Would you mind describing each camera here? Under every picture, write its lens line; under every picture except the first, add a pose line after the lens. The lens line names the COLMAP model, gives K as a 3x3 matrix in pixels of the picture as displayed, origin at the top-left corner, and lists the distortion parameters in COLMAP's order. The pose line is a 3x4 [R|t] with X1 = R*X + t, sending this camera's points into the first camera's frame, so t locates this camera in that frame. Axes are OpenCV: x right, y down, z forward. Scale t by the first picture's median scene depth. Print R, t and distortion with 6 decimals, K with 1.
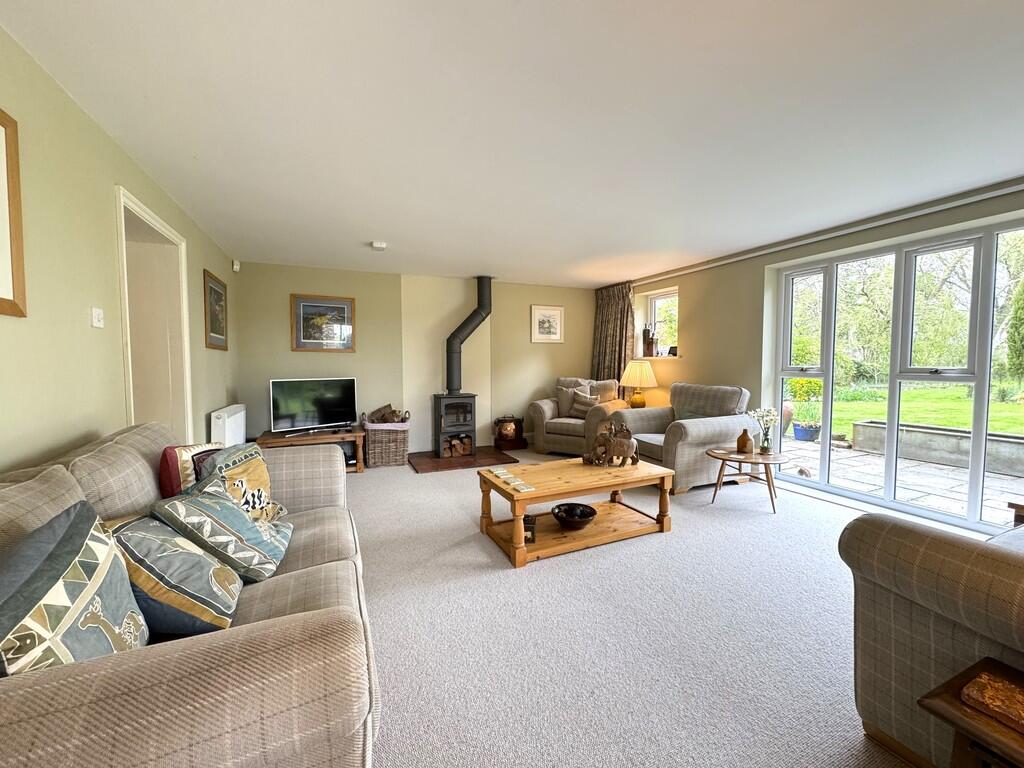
lens RADIAL K [[407.0, 0, 512.8], [0, 407.0, 379.6], [0, 0, 1]] dist [-0.000498, 0.000015]
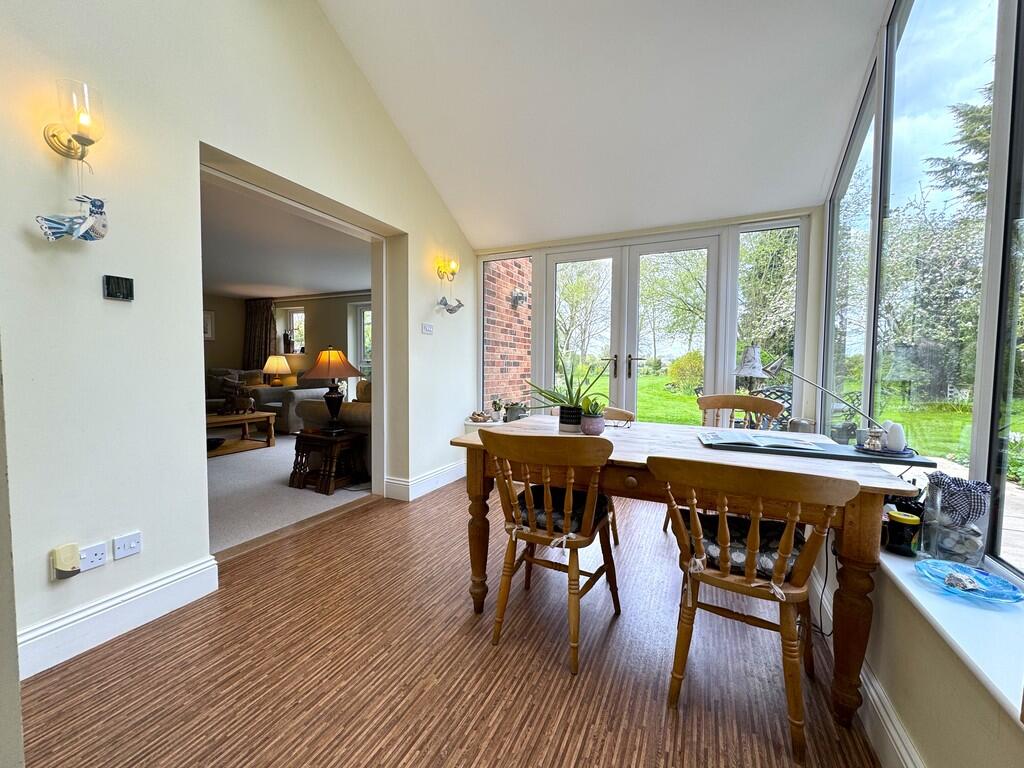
lens RADIAL K [[407.0, 0, 516.3], [0, 407.0, 381.3], [0, 0, 1]] dist [-0.000498, 0.000015]
pose [[0.757354, -0.019604, 0.652710, 0.009500], [0.018321, 0.999794, 0.008771, 0.043650], [-0.652747, 0.005315, 0.757557, -0.595215]]
